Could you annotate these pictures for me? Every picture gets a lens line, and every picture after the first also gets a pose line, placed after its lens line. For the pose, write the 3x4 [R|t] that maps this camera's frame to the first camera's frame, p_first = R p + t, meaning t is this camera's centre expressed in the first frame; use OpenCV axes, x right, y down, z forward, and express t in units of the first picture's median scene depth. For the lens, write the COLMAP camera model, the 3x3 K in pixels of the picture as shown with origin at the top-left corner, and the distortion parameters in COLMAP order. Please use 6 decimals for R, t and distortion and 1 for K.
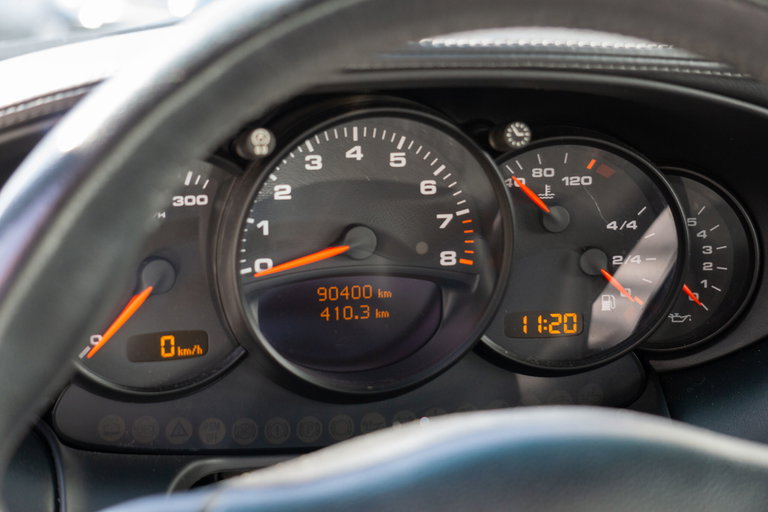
lens RADIAL K [[2003.2, 0, 383.8], [0, 2003.2, 252.8], [0, 0, 1]] dist [0.210508, 0.000000]
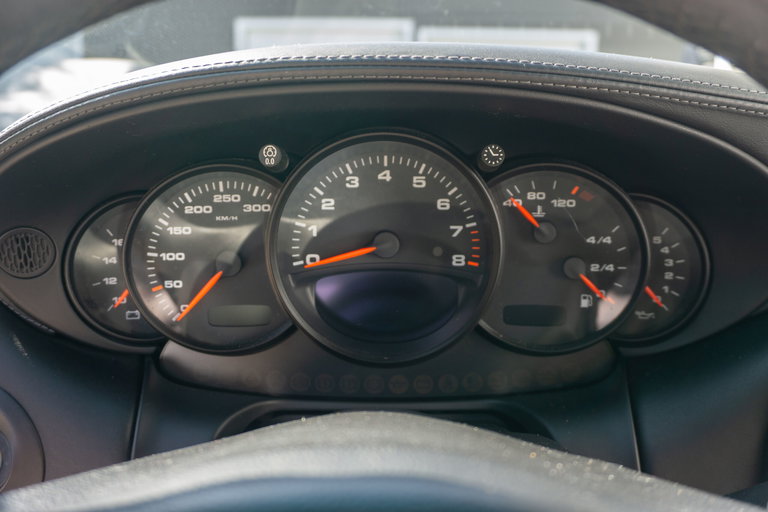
lens RADIAL K [[781.0, 0, 385.4], [0, 781.0, 256.8], [0, 0, 1]] dist [-0.124898, 0.000000]
pose [[0.966821, 0.040723, -0.252190, 0.114445], [-0.042844, 0.999078, -0.002921, 0.003962], [0.251838, 0.013629, 0.967673, 0.510370]]
